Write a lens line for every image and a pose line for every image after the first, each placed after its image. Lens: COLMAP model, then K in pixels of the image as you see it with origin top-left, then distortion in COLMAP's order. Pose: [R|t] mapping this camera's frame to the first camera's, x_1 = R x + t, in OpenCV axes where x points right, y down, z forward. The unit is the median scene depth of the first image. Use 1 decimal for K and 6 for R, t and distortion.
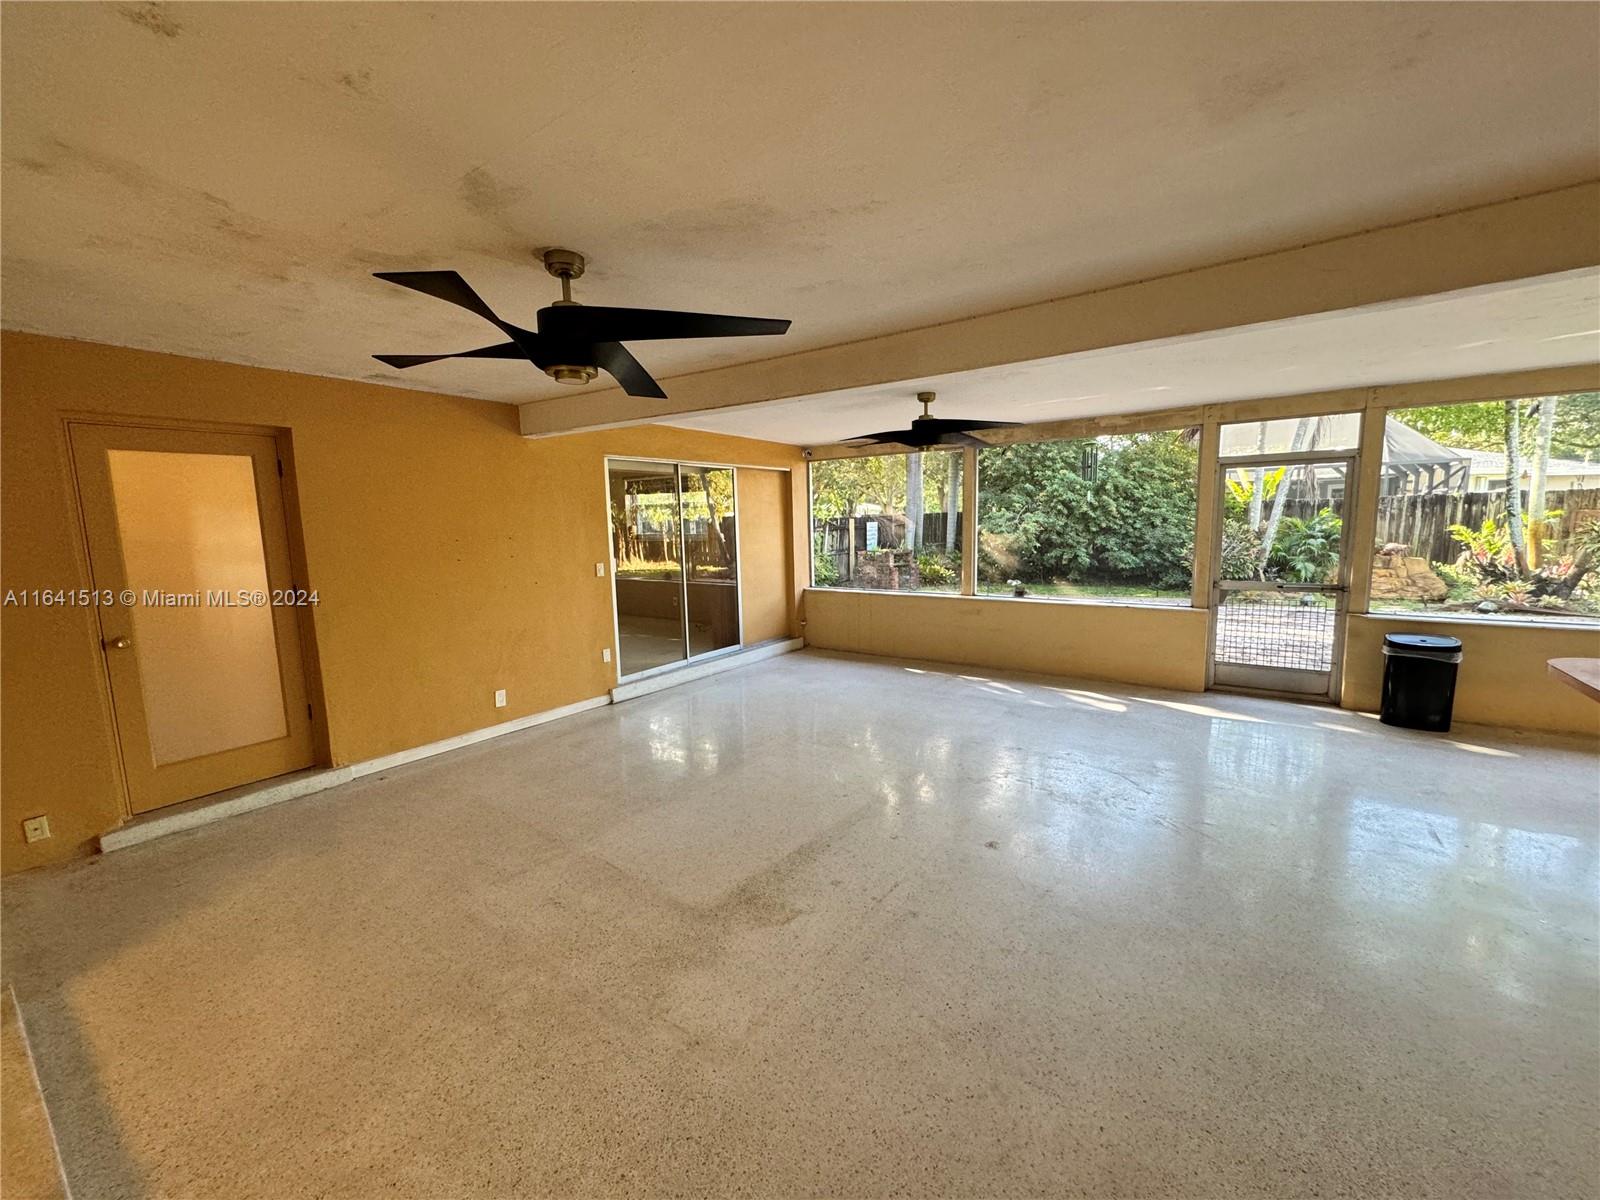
lens RADIAL K [[637.8, 0, 800.0], [0, 637.8, 600.0], [0, 0, 1]] dist [-0.000991, -0.000075]
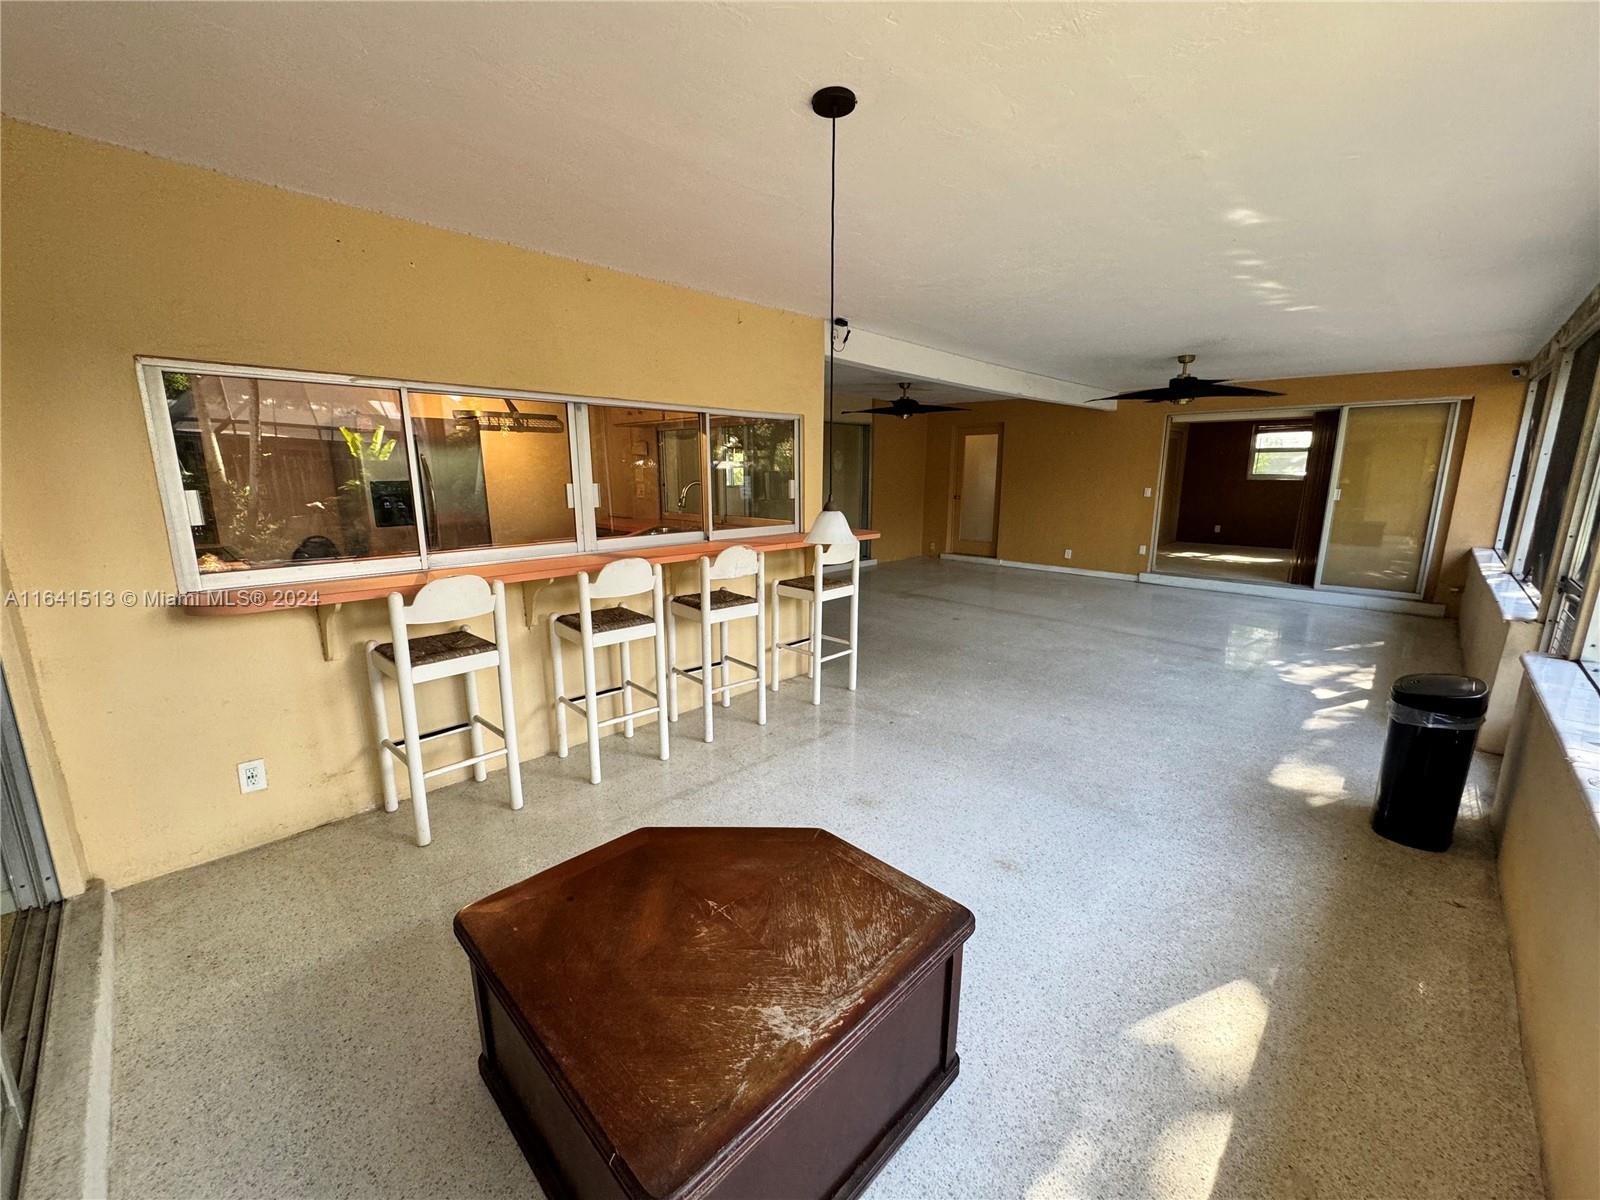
lens RADIAL K [[637.8, 0, 800.0], [0, 637.8, 600.0], [0, 0, 1]] dist [-0.000991, -0.000075]
pose [[-0.152331, 0.223587, -0.962707, 1.312698], [-0.123081, 0.962200, 0.242945, -0.065756], [0.980636, 0.155499, -0.119053, 0.411757]]
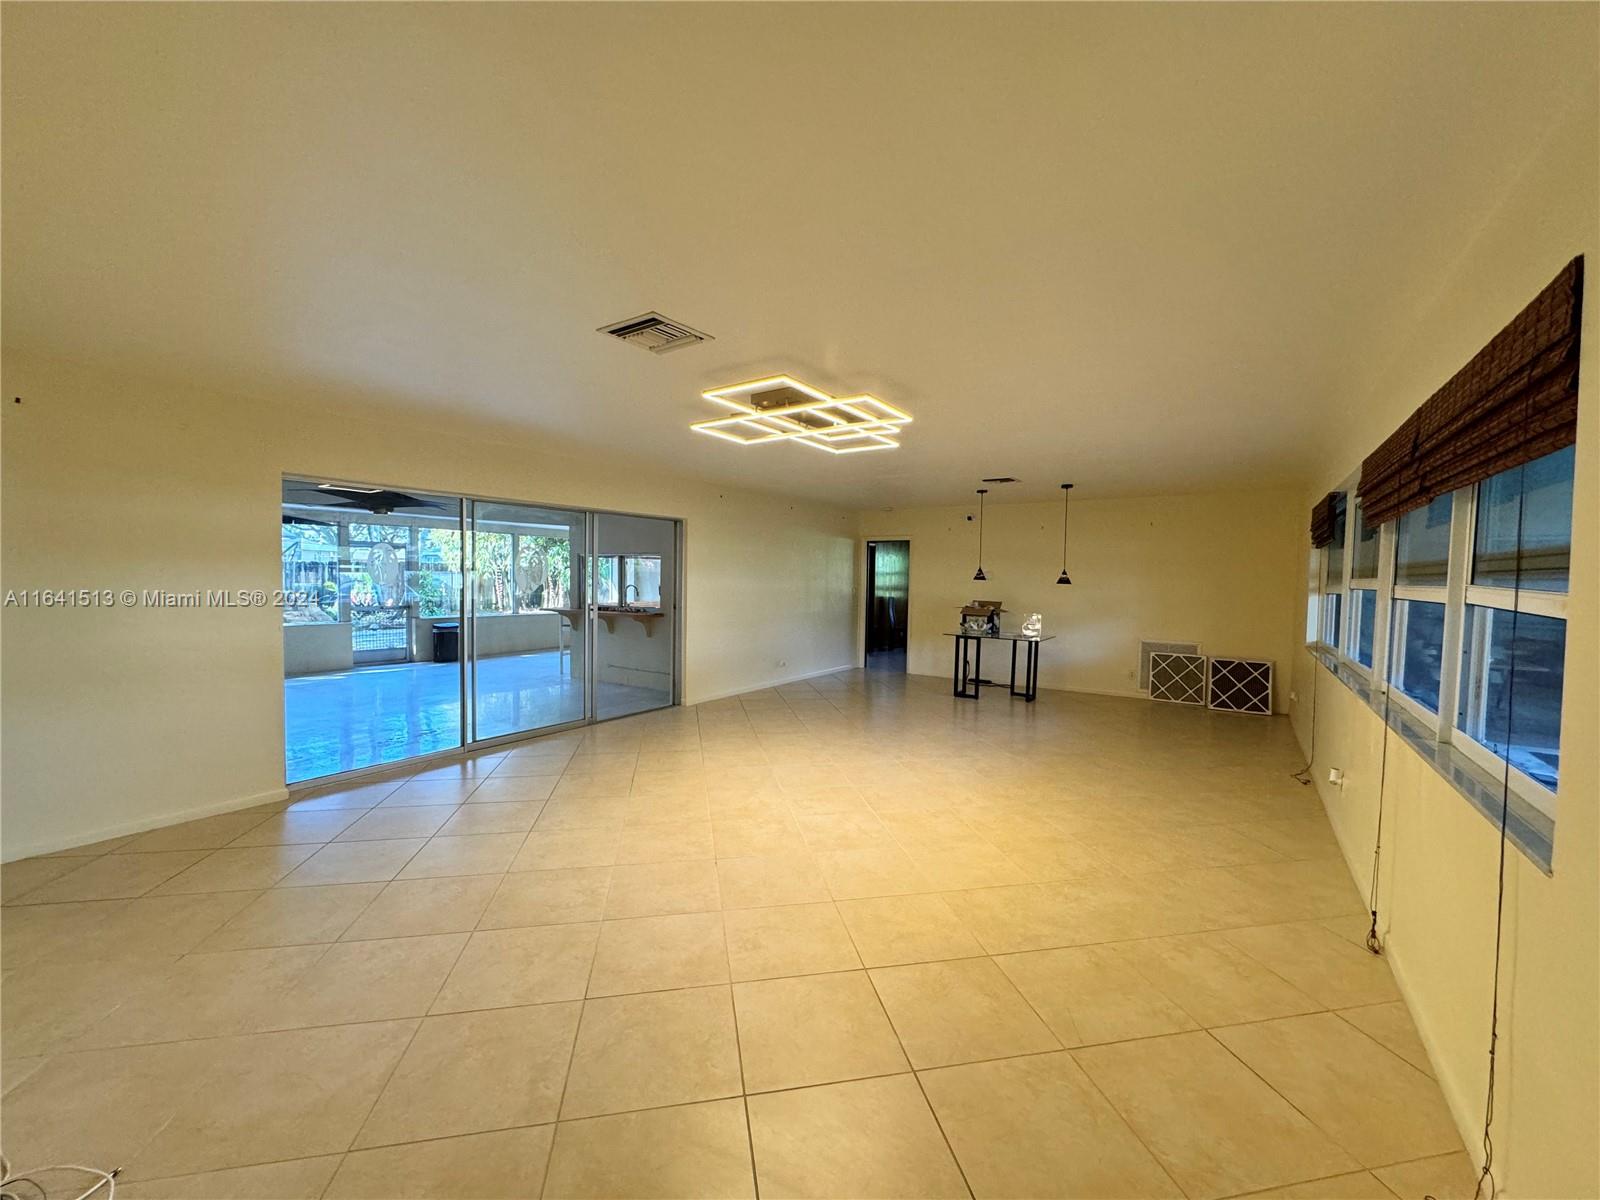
lens RADIAL K [[637.8, 0, 800.0], [0, 637.8, 600.0], [0, 0, 1]] dist [-0.000991, -0.000075]
pose [[-0.013446, -0.016820, 0.999768, -1.226309], [0.111132, 0.993639, 0.018212, 0.060108], [-0.993715, 0.111352, -0.011492, -0.283772]]
